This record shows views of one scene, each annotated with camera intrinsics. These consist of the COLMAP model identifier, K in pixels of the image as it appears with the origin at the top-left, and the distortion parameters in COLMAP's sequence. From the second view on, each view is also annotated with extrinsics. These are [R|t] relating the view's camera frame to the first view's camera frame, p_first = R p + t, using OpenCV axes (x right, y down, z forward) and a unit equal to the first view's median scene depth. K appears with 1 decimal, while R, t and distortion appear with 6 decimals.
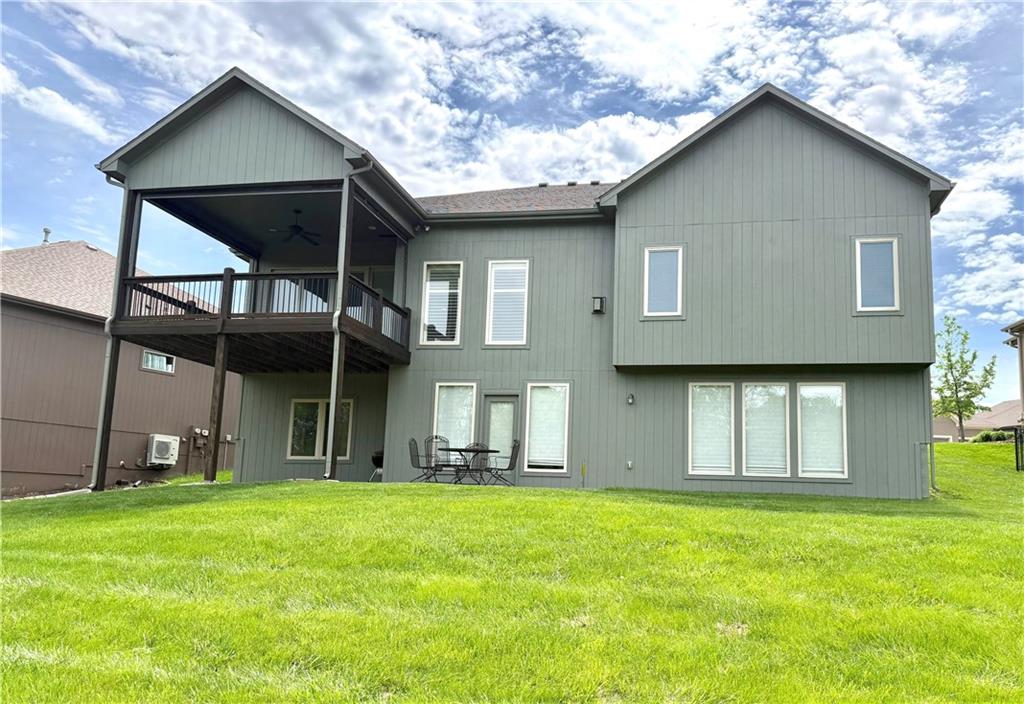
lens RADIAL K [[801.6, 0, 512.0], [0, 801.6, 352.0], [0, 0, 1]] dist [0.036614, -0.096991]
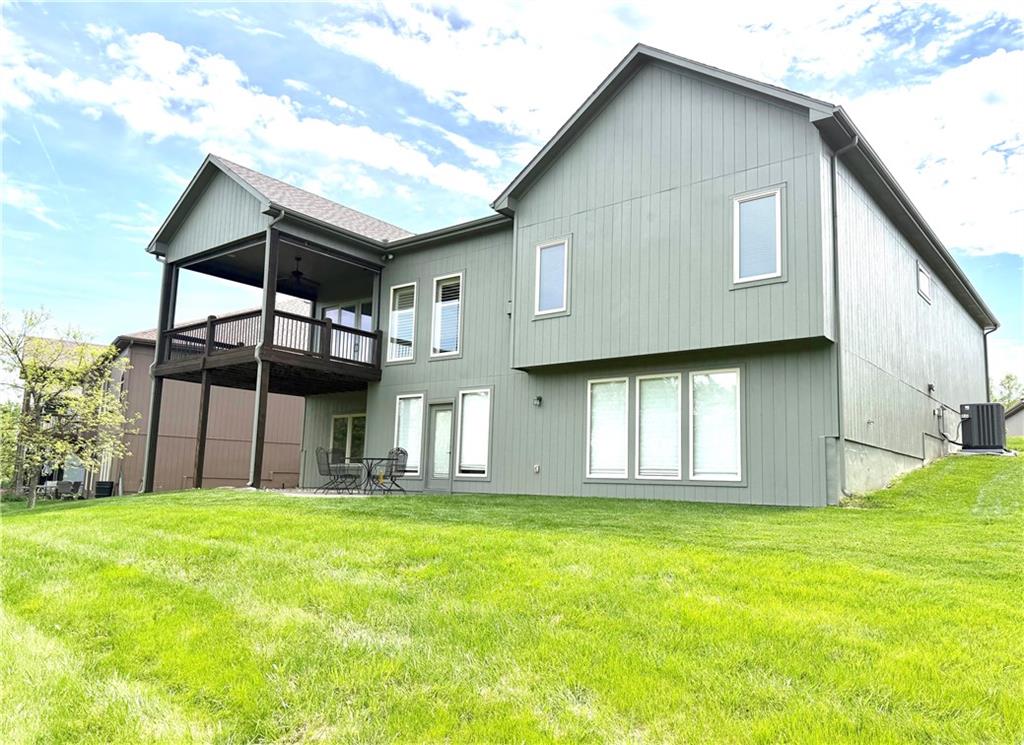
lens RADIAL K [[772.8, 0, 511.1], [0, 772.8, 345.0], [0, 0, 1]] dist [0.048516, -0.062576]
pose [[0.865914, -0.092487, -0.491569, 0.578705], [0.084030, 0.995687, -0.039314, 0.024543], [0.493085, -0.007264, 0.869951, 0.161124]]
